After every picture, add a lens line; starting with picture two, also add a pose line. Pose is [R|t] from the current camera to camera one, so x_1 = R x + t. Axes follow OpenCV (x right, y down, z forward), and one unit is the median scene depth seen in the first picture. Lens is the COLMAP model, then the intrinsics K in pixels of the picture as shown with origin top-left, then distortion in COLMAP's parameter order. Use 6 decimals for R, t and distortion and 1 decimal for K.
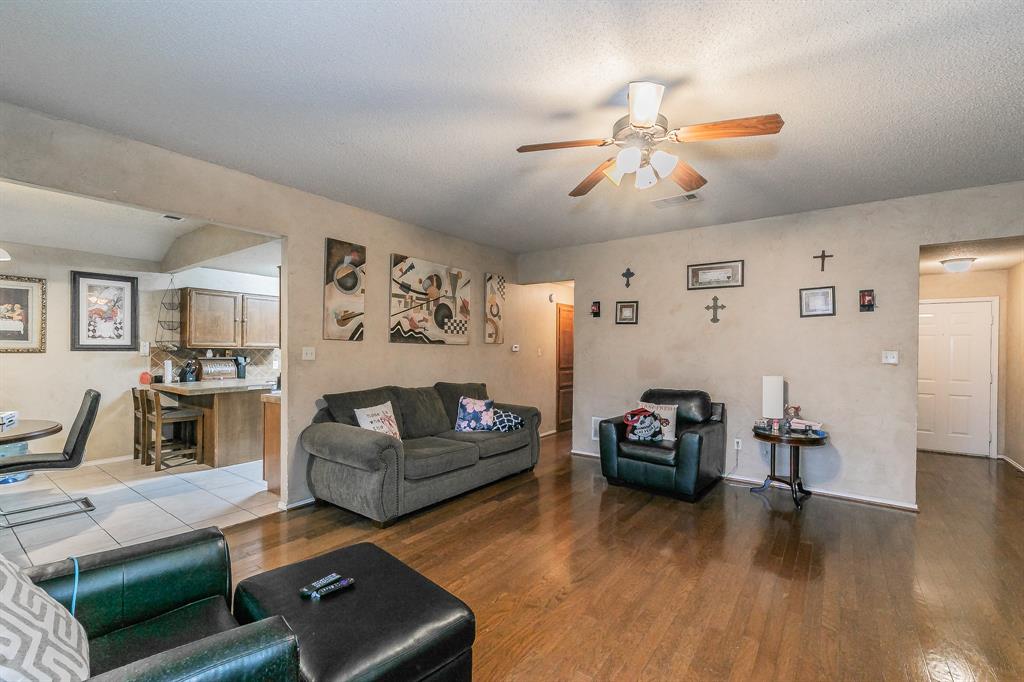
lens RADIAL K [[440.7, 0, 504.0], [0, 440.7, 349.8], [0, 0, 1]] dist [0.001152, -0.000520]
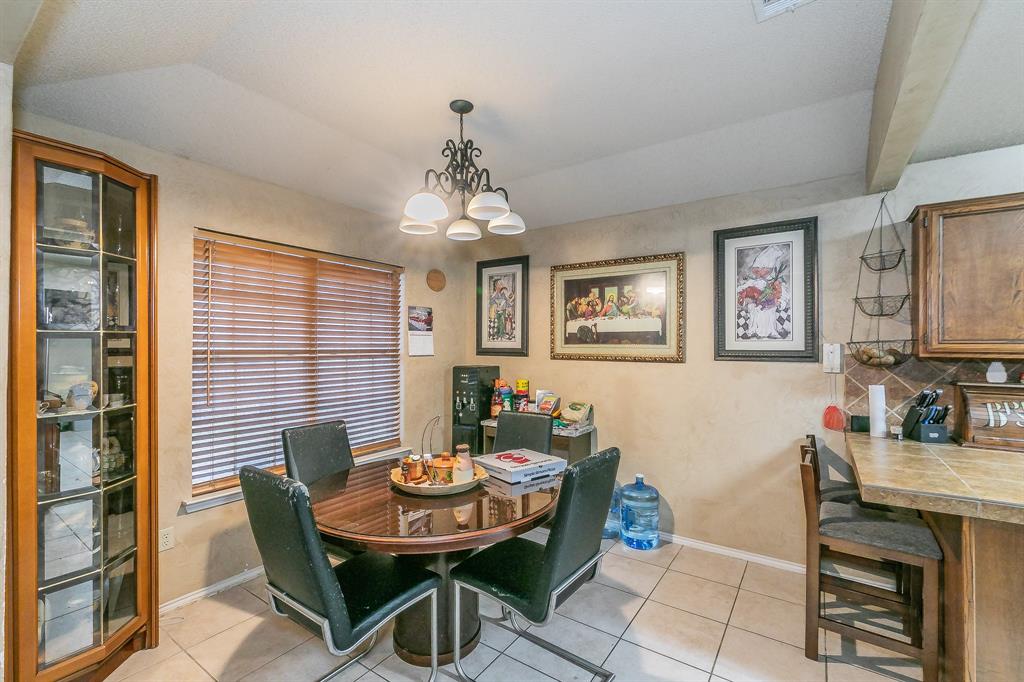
lens RADIAL K [[440.7, 0, 515.0], [0, 440.7, 341.7], [0, 0, 1]] dist [0.001152, -0.000520]
pose [[0.043142, -0.018268, -0.998902, -0.348785], [-0.003586, 0.999824, -0.018440, -0.010306], [0.999063, 0.004378, 0.043069, 0.643466]]
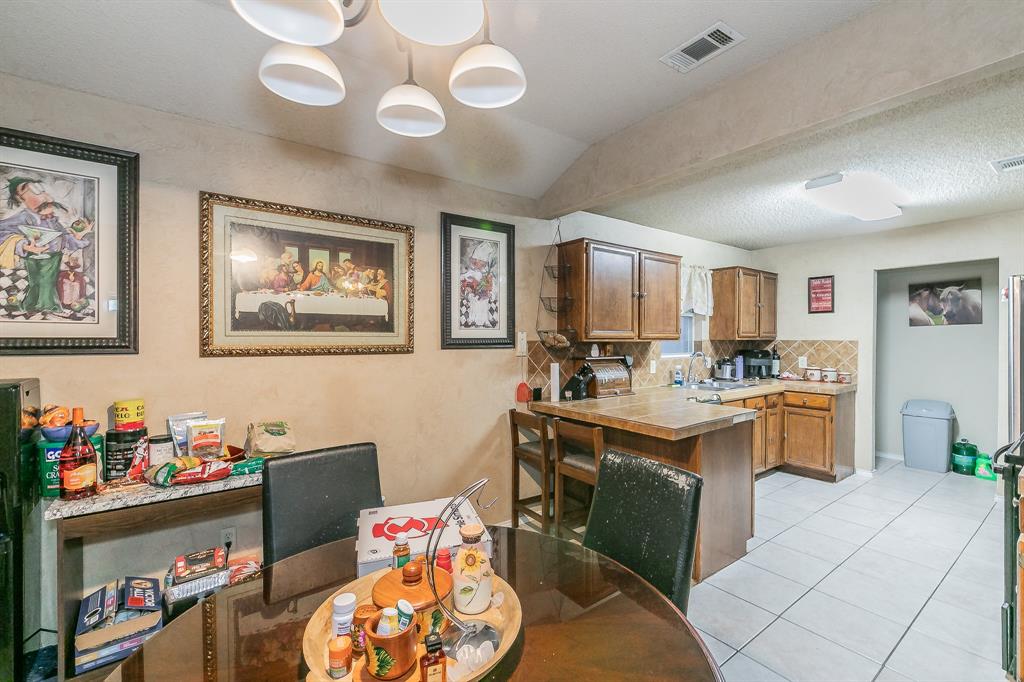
lens RADIAL K [[440.7, 0, 513.2], [0, 440.7, 341.0], [0, 0, 1]] dist [0.001152, -0.000520]
pose [[0.956949, -0.006205, -0.290190, -0.668301], [0.007943, 0.999957, 0.004810, -0.009519], [0.290148, -0.006908, 0.956957, 0.431398]]
